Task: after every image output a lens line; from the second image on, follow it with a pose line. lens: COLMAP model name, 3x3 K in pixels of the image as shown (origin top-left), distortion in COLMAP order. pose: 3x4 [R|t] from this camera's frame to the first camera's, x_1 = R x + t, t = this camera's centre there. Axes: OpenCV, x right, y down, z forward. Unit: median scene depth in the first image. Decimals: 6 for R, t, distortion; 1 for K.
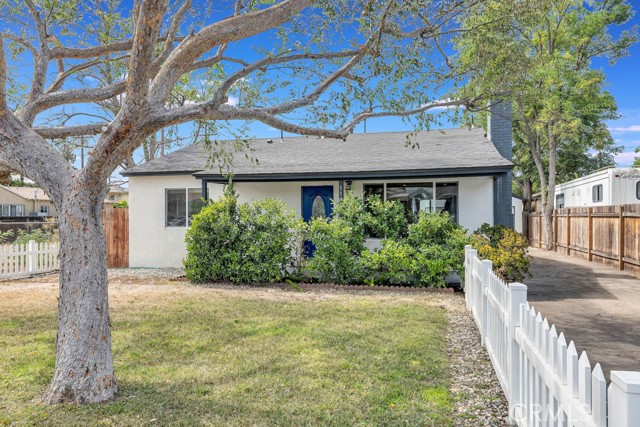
lens RADIAL K [[431.4, 0, 320.1], [0, 431.4, 215.9], [0, 0, 1]] dist [-0.003576, 0.000639]
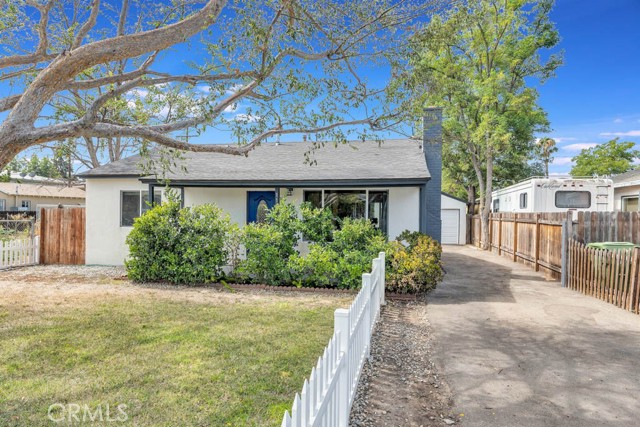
lens RADIAL K [[393.5, 0, 321.0], [0, 393.5, 215.8], [0, 0, 1]] dist [-0.002212, -0.000055]
pose [[0.998665, 0.014423, 0.049601, 0.114800], [-0.014965, 0.999832, 0.010568, -0.025443], [-0.049441, -0.011296, 0.998713, 0.018499]]
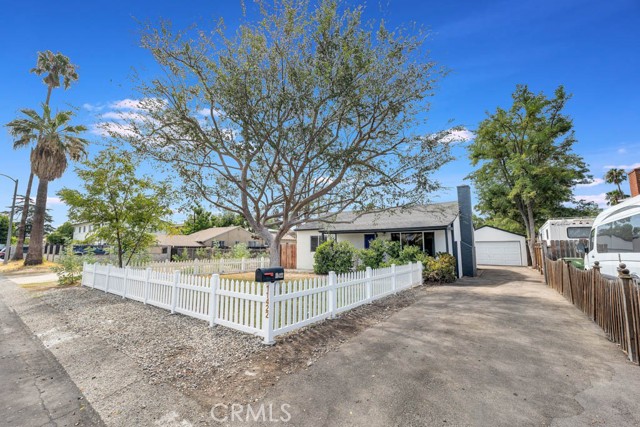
lens RADIAL K [[263.4, 0, 318.1], [0, 263.4, 214.7], [0, 0, 1]] dist [0.002827, -0.000079]
pose [[0.929280, -0.042389, -0.366935, 0.303127], [-0.000995, 0.993103, -0.117245, -0.011209], [0.369374, 0.109318, 0.922828, -0.473857]]
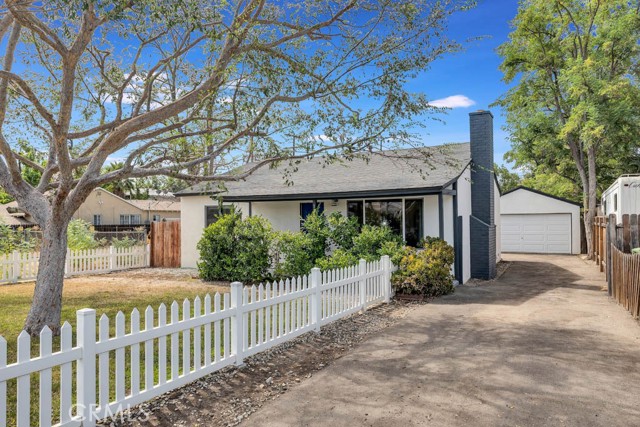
lens RADIAL K [[431.4, 0, 318.9], [0, 431.4, 217.3], [0, 0, 1]] dist [-0.003576, 0.000639]
pose [[0.966307, -0.007322, -0.257290, 0.390722], [0.006227, 0.999968, -0.005069, -0.028213], [0.257319, 0.003296, 0.966321, -0.179874]]
